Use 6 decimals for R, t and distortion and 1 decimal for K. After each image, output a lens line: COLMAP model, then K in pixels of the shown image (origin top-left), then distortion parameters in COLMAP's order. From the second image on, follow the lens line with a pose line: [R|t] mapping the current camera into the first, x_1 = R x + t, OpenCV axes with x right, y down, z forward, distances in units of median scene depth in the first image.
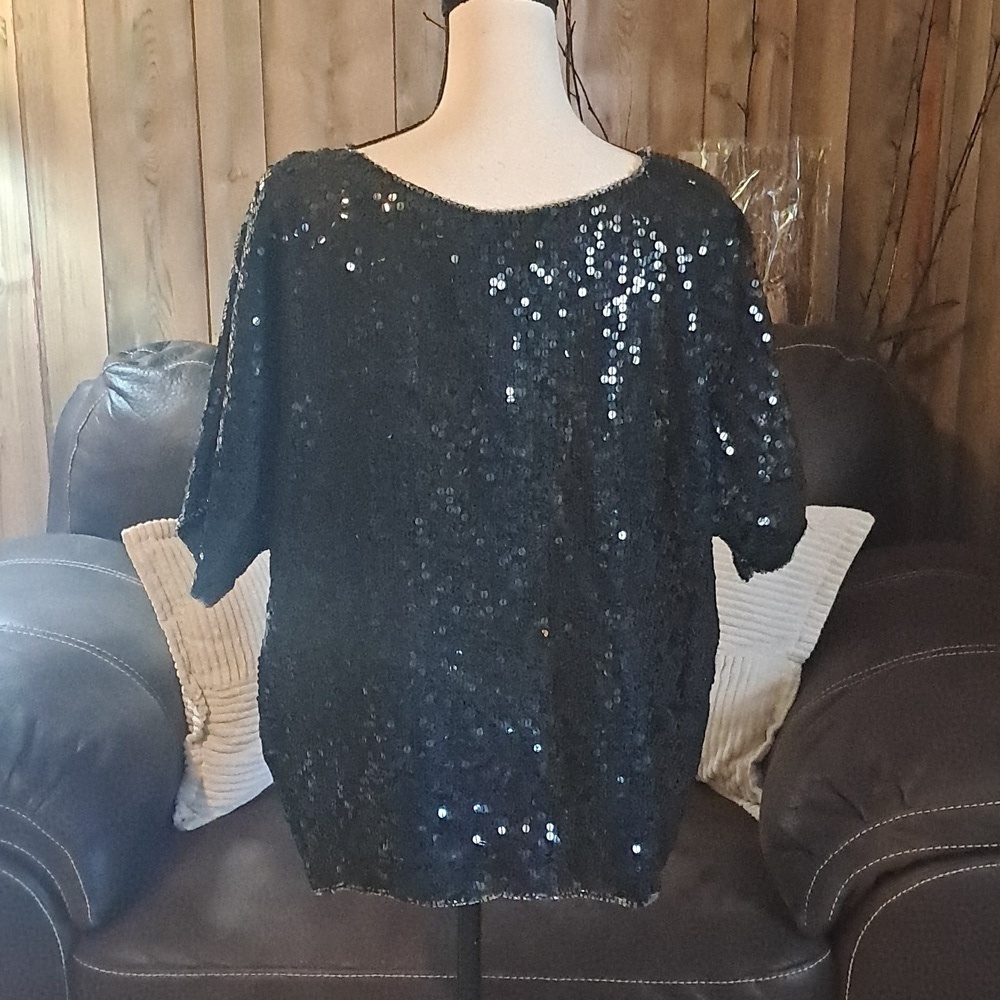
lens RADIAL K [[1643.4, 0, 505.9], [0, 1643.4, 500.3], [0, 0, 1]] dist [0.115532, 0.000000]
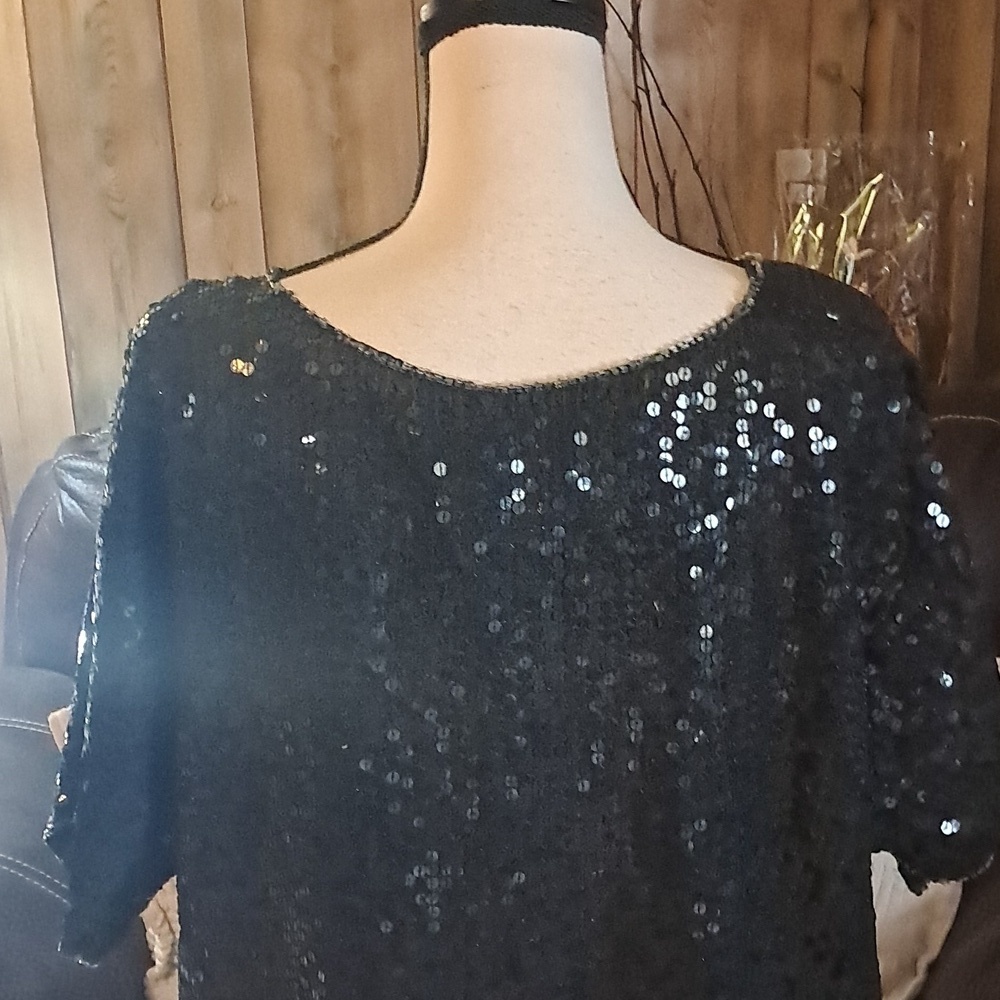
lens RADIAL K [[1643.4, 0, 493.9], [0, 1643.4, 506.2], [0, 0, 1]] dist [0.115532, 0.000000]
pose [[0.998201, -0.019937, -0.056551, 0.012326], [0.022201, 0.998965, 0.039690, -0.086710], [0.055701, -0.040874, 0.997610, 0.221922]]
